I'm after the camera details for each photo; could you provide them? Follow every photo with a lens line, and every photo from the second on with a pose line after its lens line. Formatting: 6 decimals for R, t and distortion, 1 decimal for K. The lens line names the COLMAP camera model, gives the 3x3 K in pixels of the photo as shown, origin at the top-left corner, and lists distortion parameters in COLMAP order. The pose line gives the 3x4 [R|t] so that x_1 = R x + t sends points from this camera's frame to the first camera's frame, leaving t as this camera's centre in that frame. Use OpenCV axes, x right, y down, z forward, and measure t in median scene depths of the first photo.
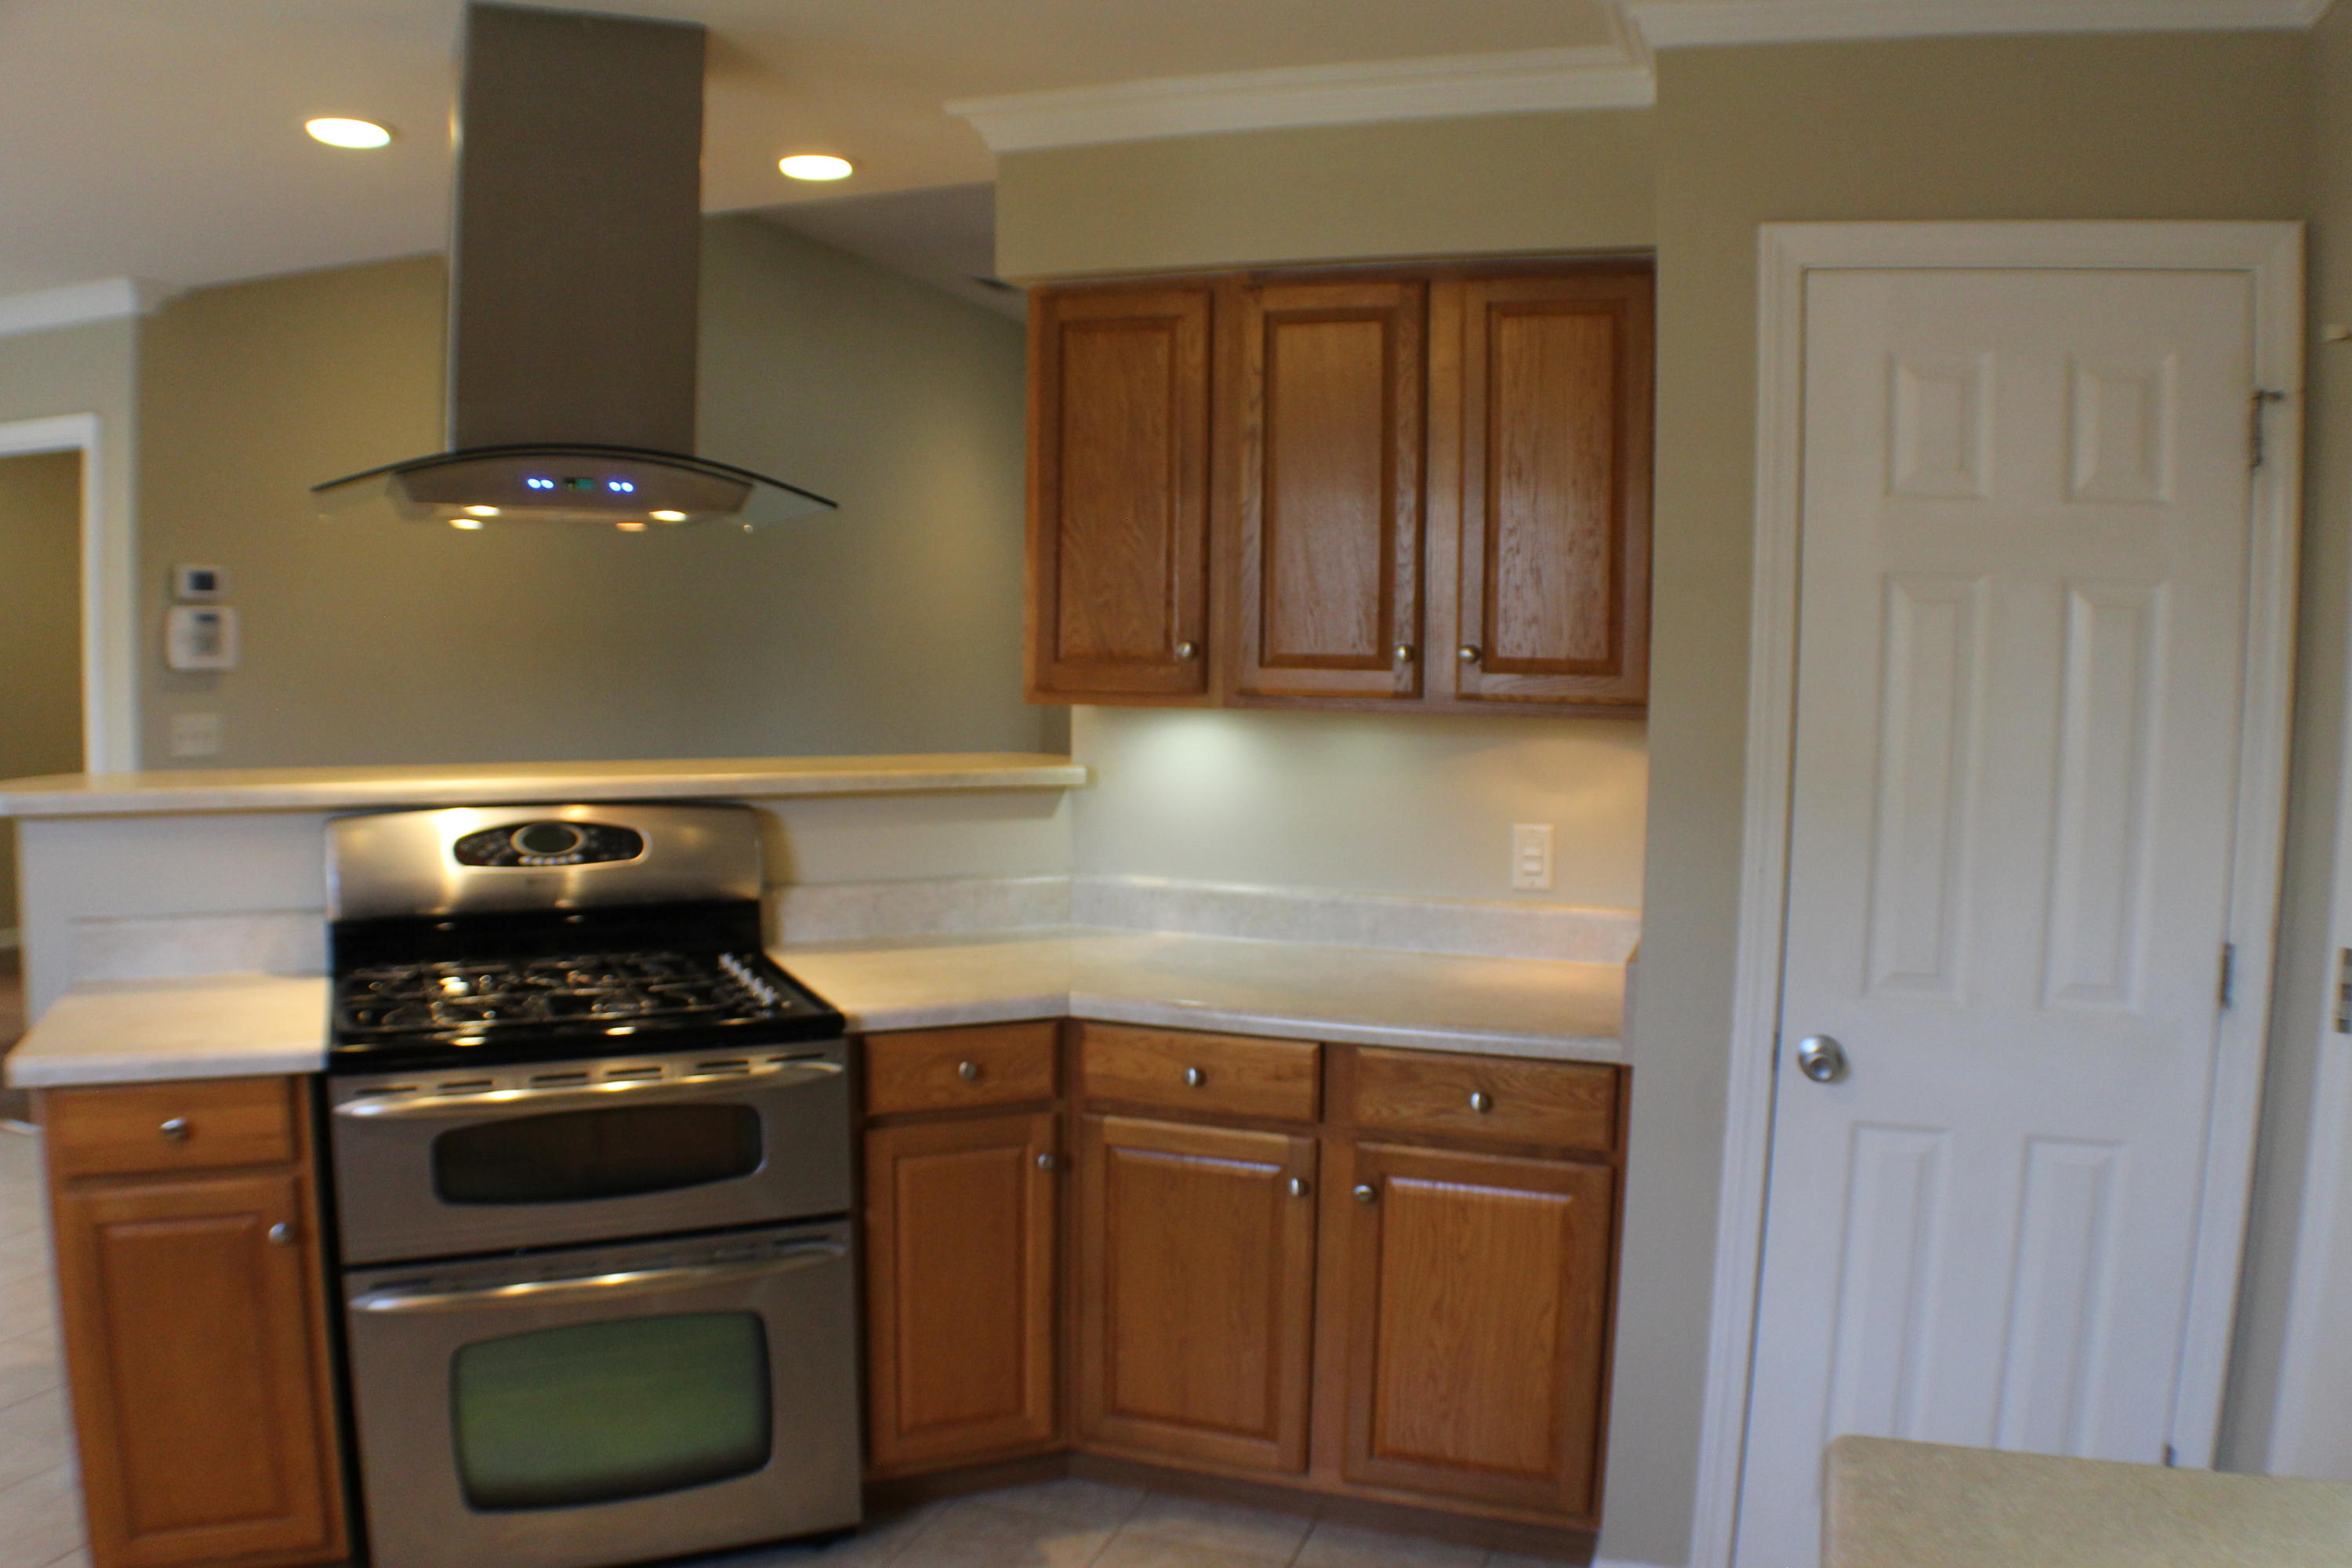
lens RADIAL K [[1789.3, 0, 1176.0], [0, 1789.3, 784.0], [0, 0, 1]] dist [-0.220628, 0.082728]
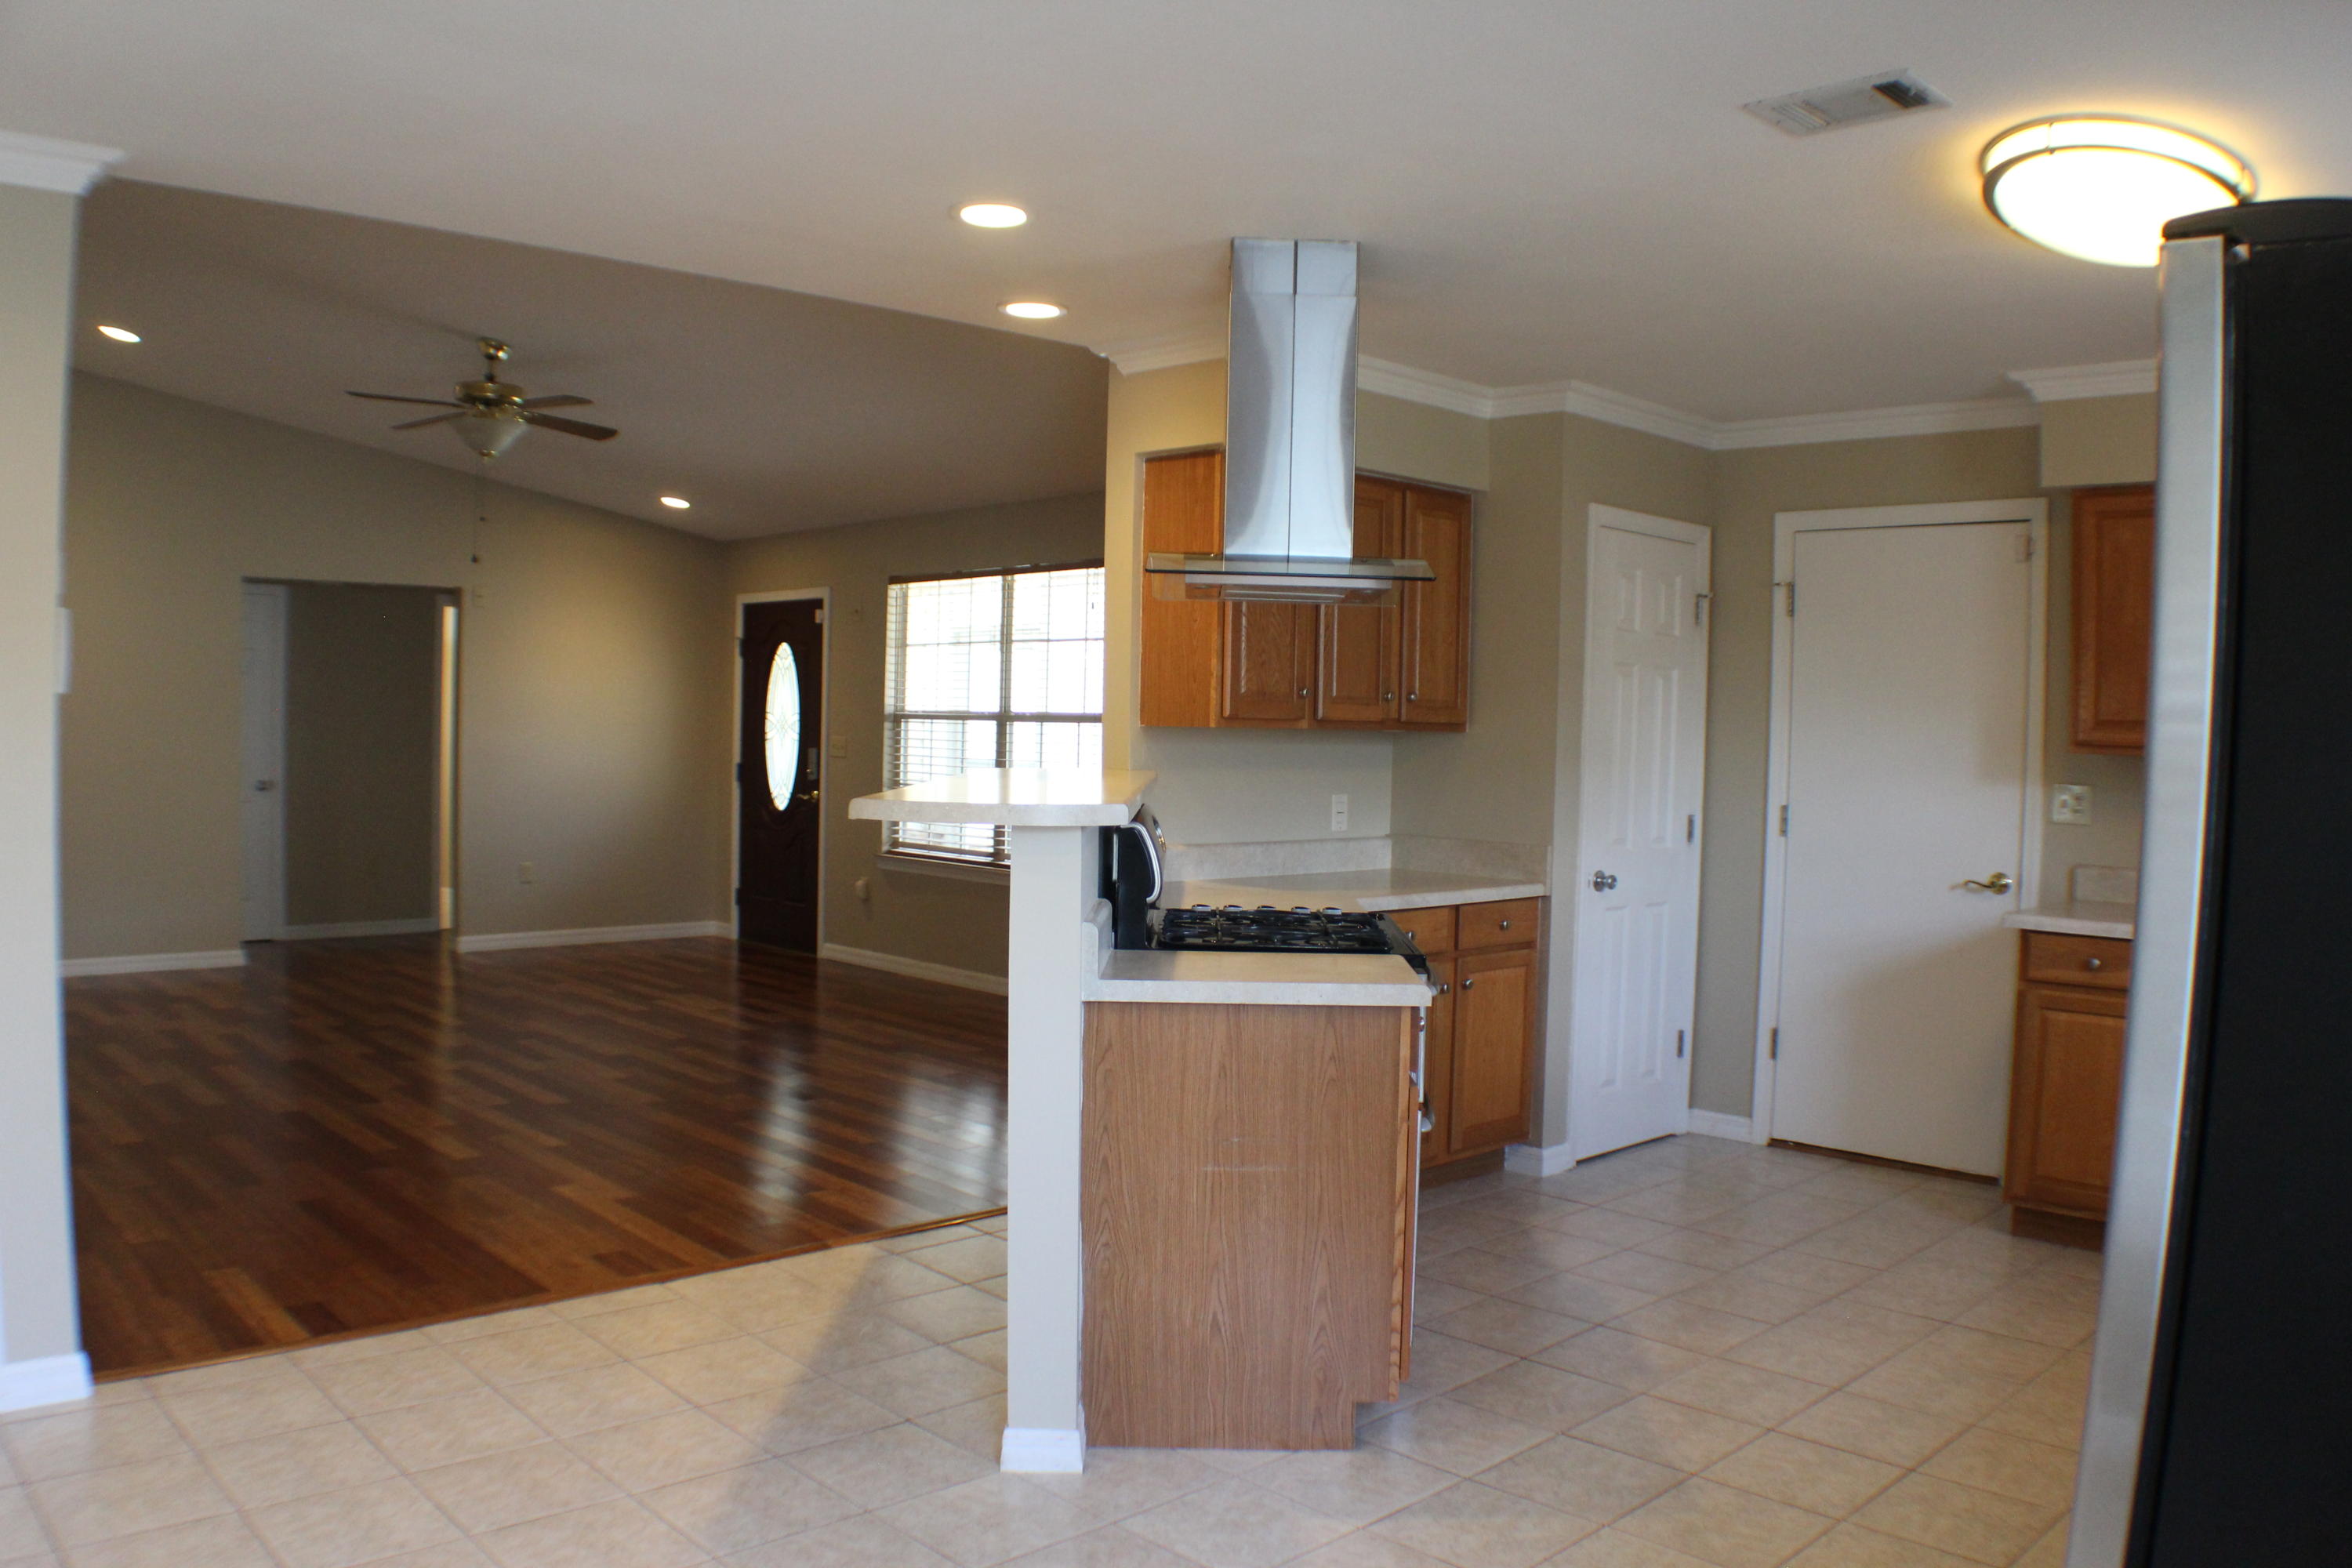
lens RADIAL K [[1789.3, 0, 1176.0], [0, 1789.3, 784.0], [0, 0, 1]] dist [-0.220628, 0.082728]
pose [[0.443326, -0.033957, 0.895717, -1.641924], [0.057796, 0.998286, 0.009240, -0.014337], [-0.894495, 0.047672, 0.444529, 0.414516]]
